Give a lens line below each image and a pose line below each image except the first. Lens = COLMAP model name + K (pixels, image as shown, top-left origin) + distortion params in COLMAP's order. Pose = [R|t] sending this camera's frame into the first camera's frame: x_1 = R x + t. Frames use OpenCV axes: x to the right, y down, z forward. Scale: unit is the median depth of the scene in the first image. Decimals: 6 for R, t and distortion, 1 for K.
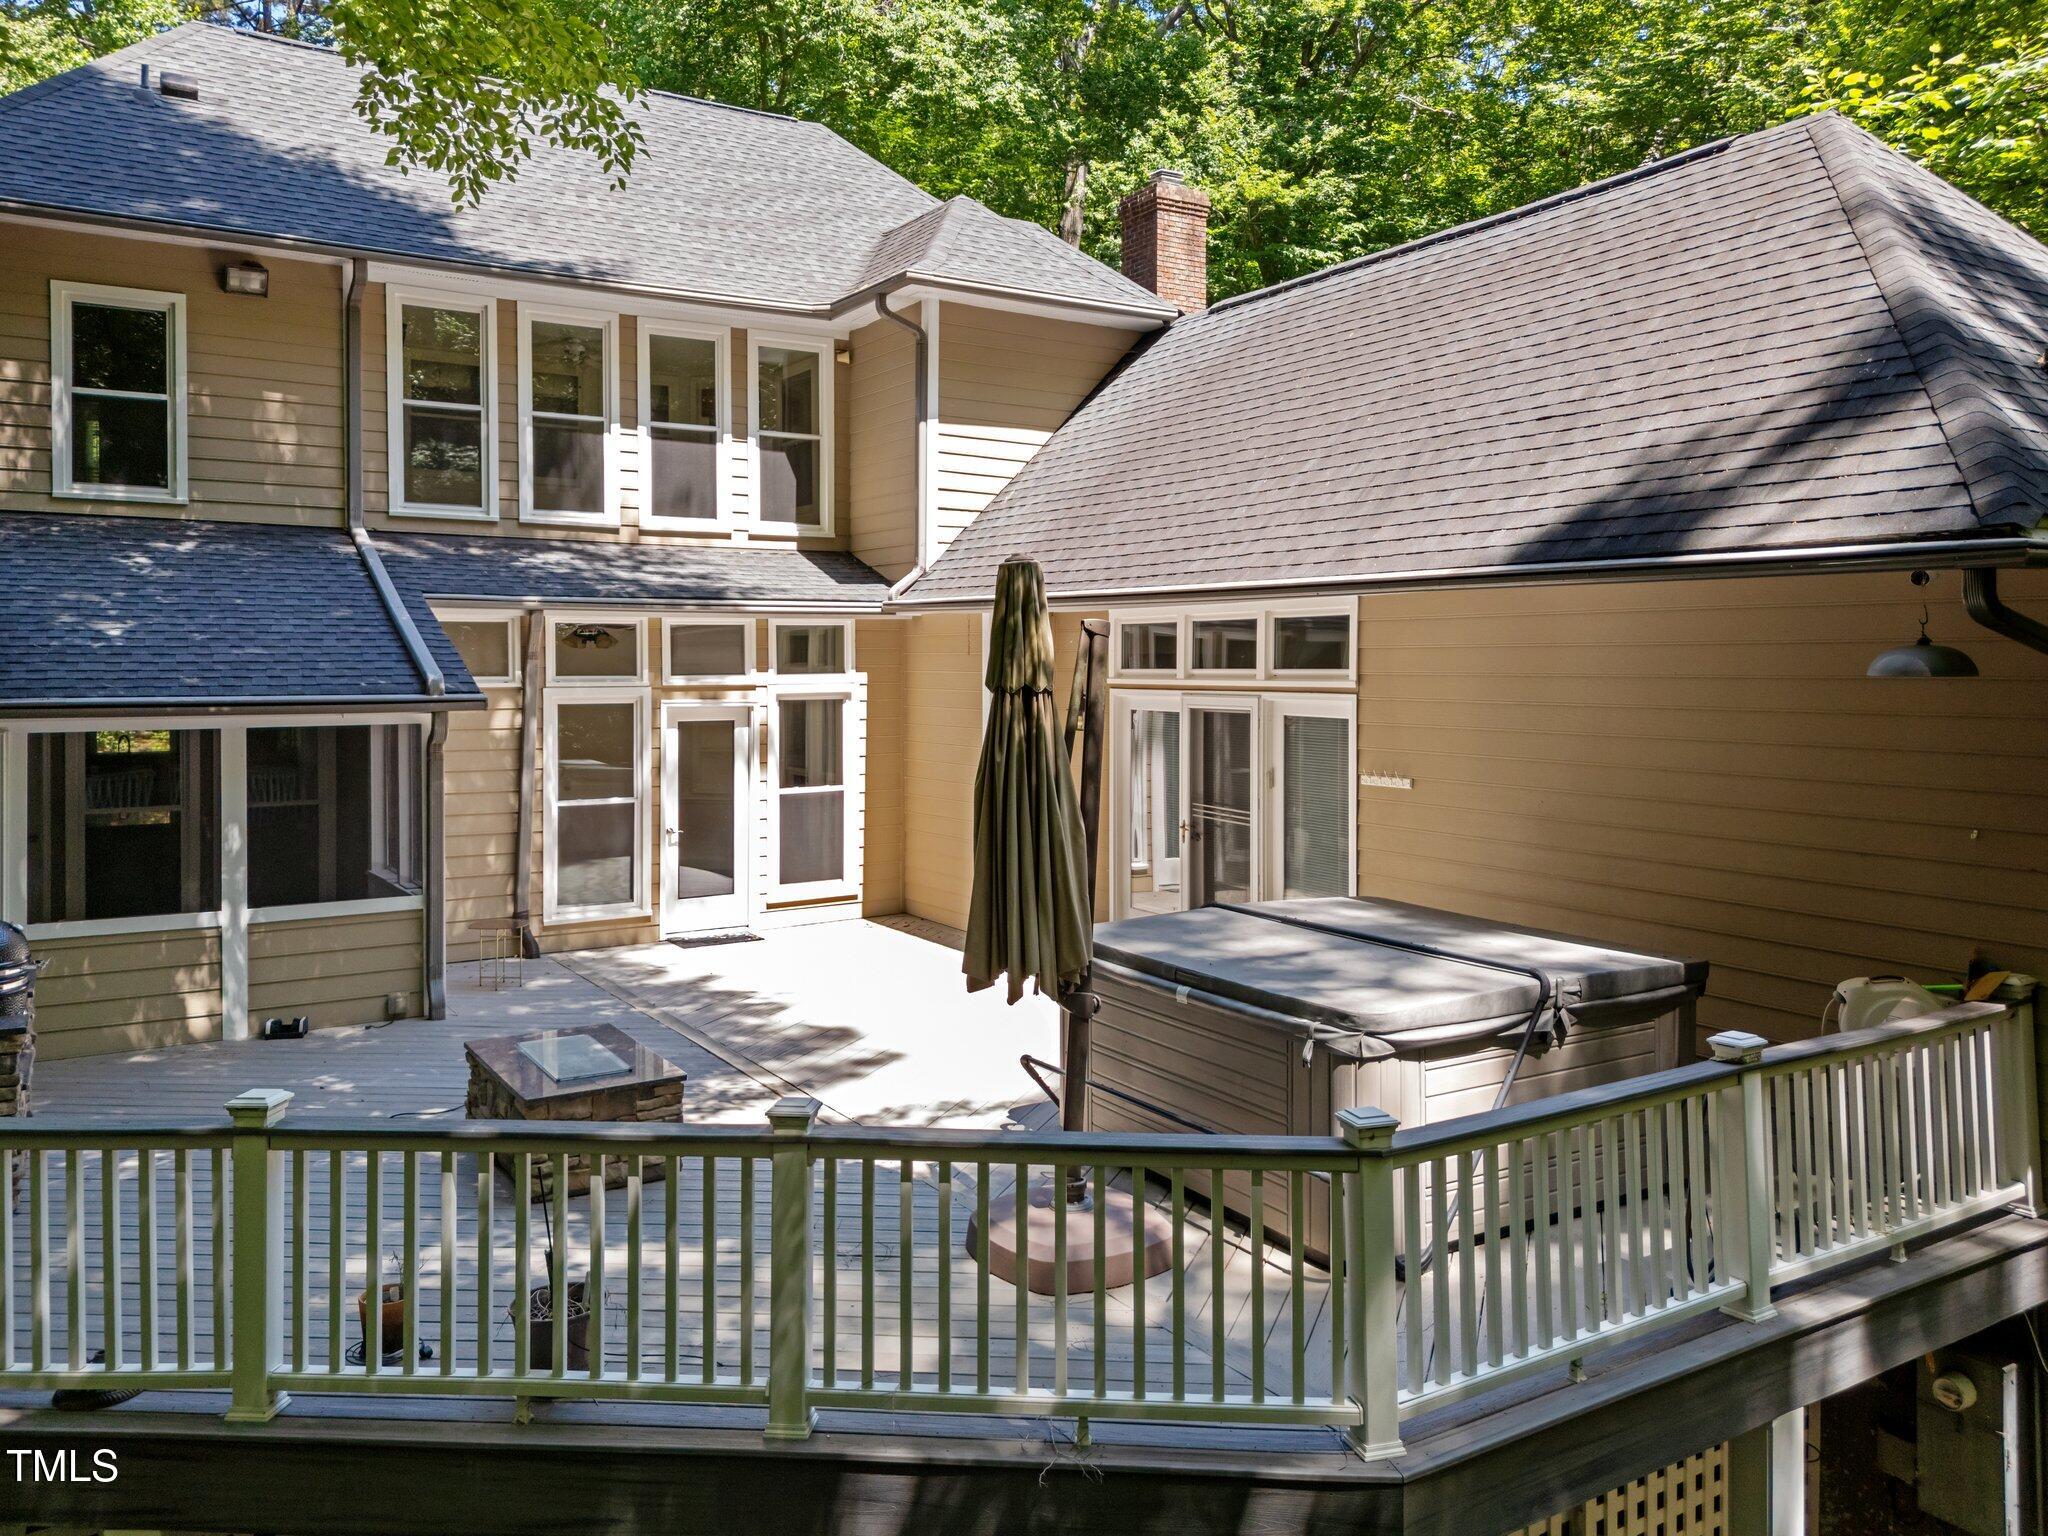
lens RADIAL K [[1538.9, 0, 1026.6], [0, 1538.9, 685.8], [0, 0, 1]] dist [0.069225, -0.069300]
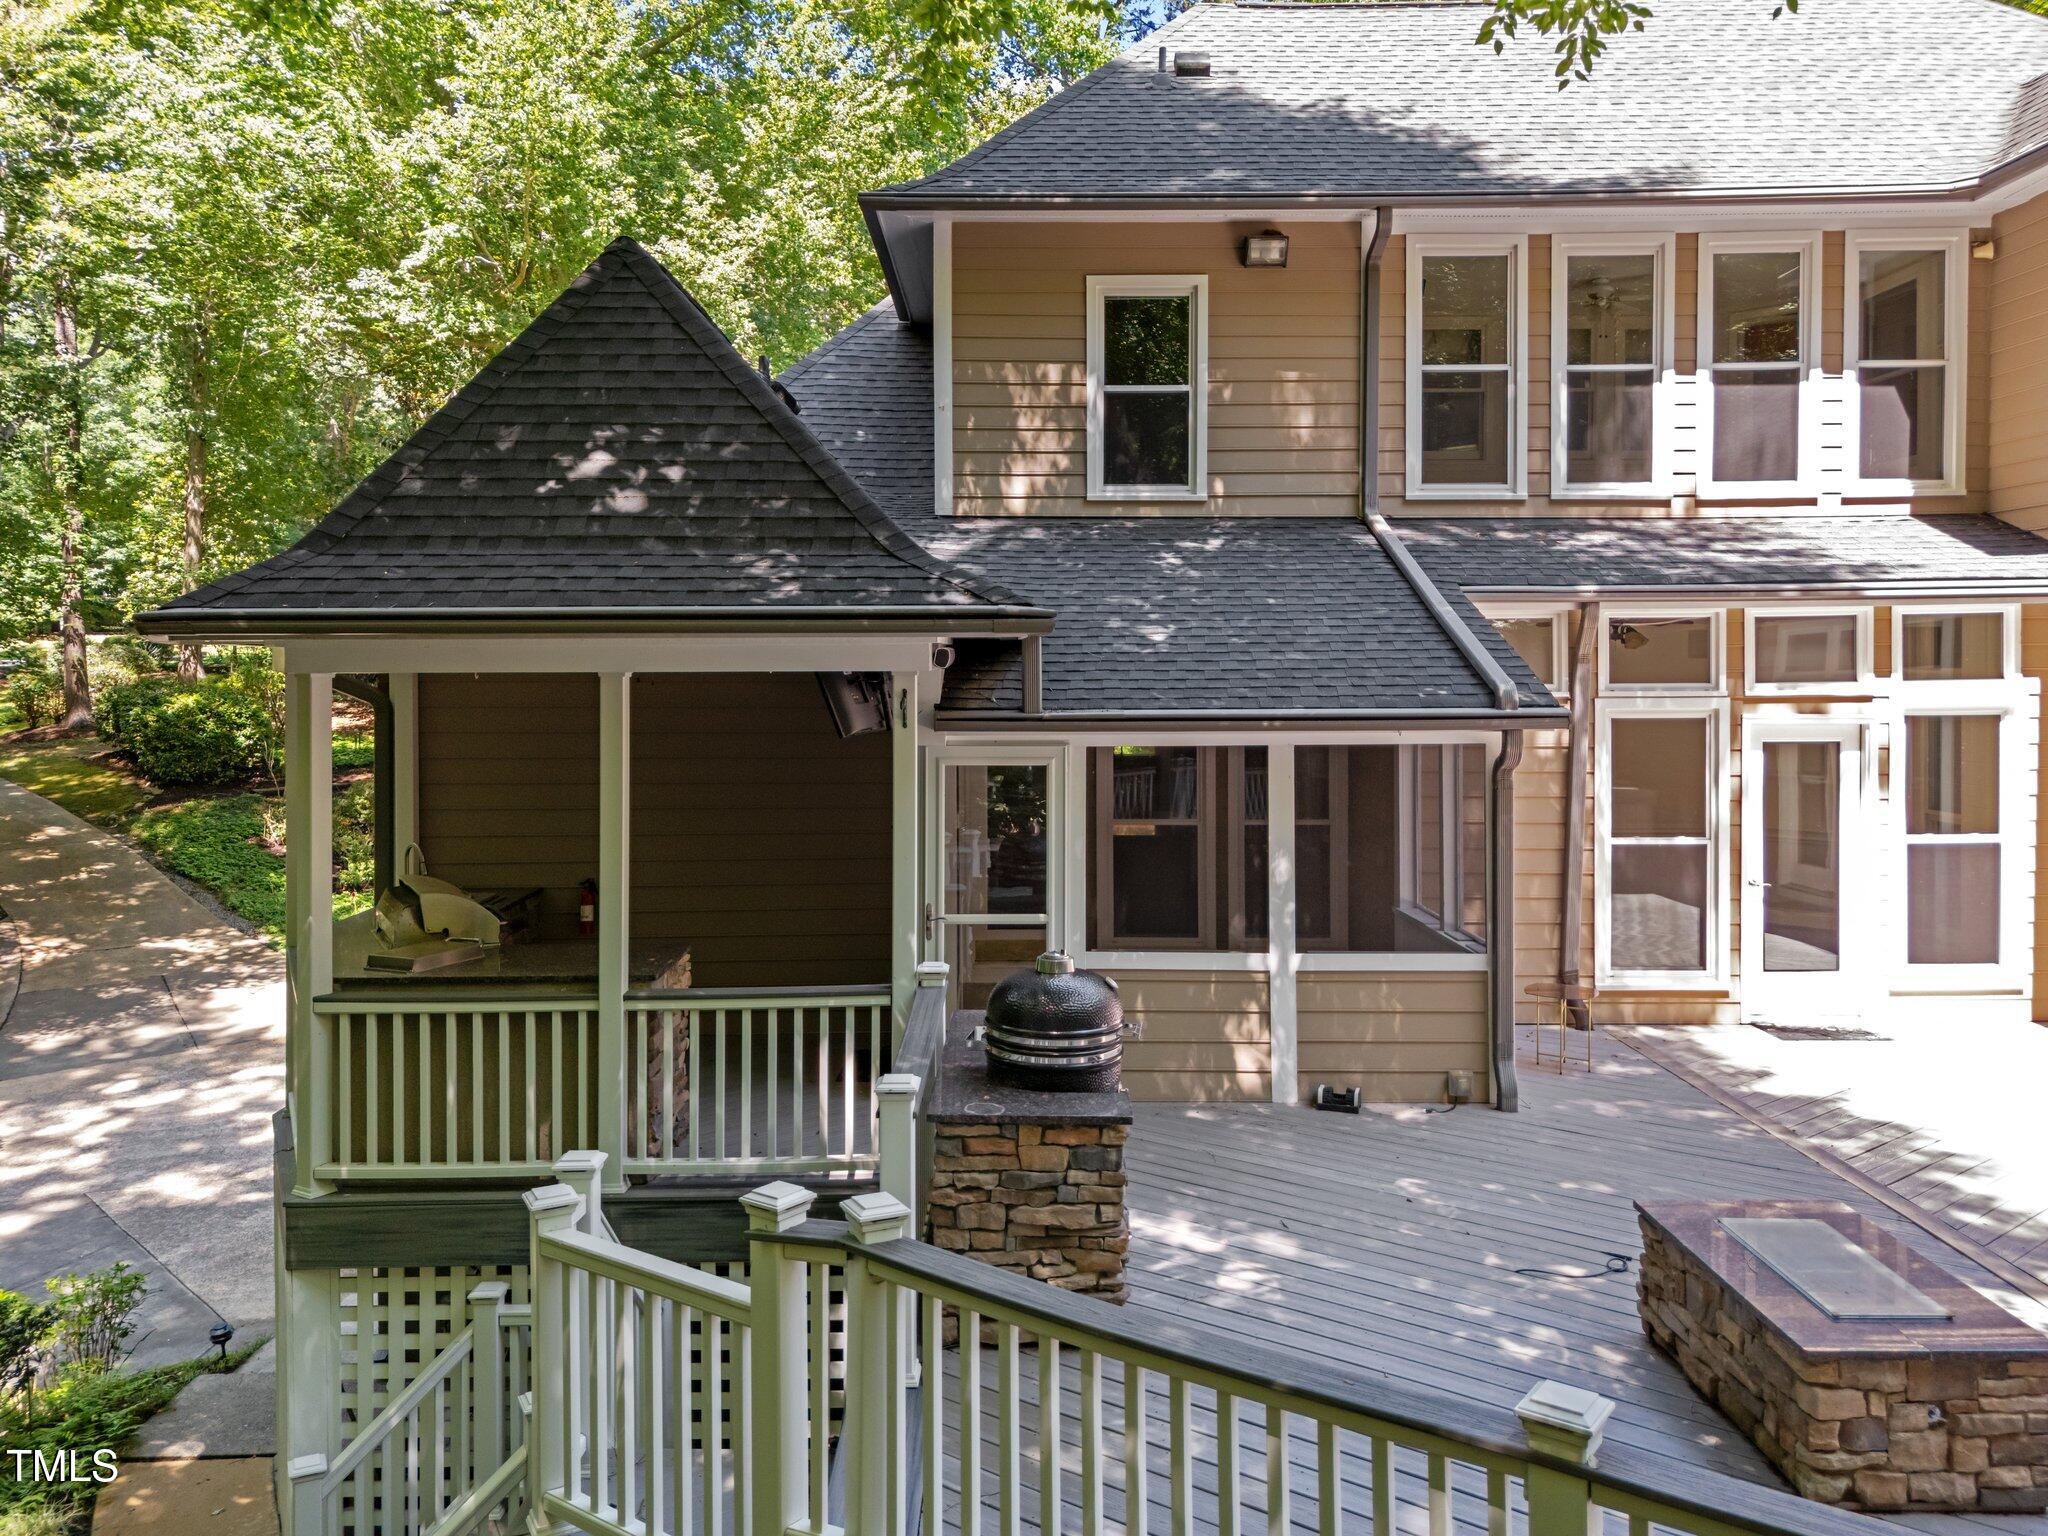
lens RADIAL K [[1545.0, 0, 1018.5], [0, 1545.0, 702.2], [0, 0, 1]] dist [0.066224, -0.086224]
pose [[0.848300, 0.008679, -0.529444, -0.131951], [-0.003134, 0.999930, 0.011370, -0.004740], [0.529506, -0.007986, 0.848268, 0.141329]]
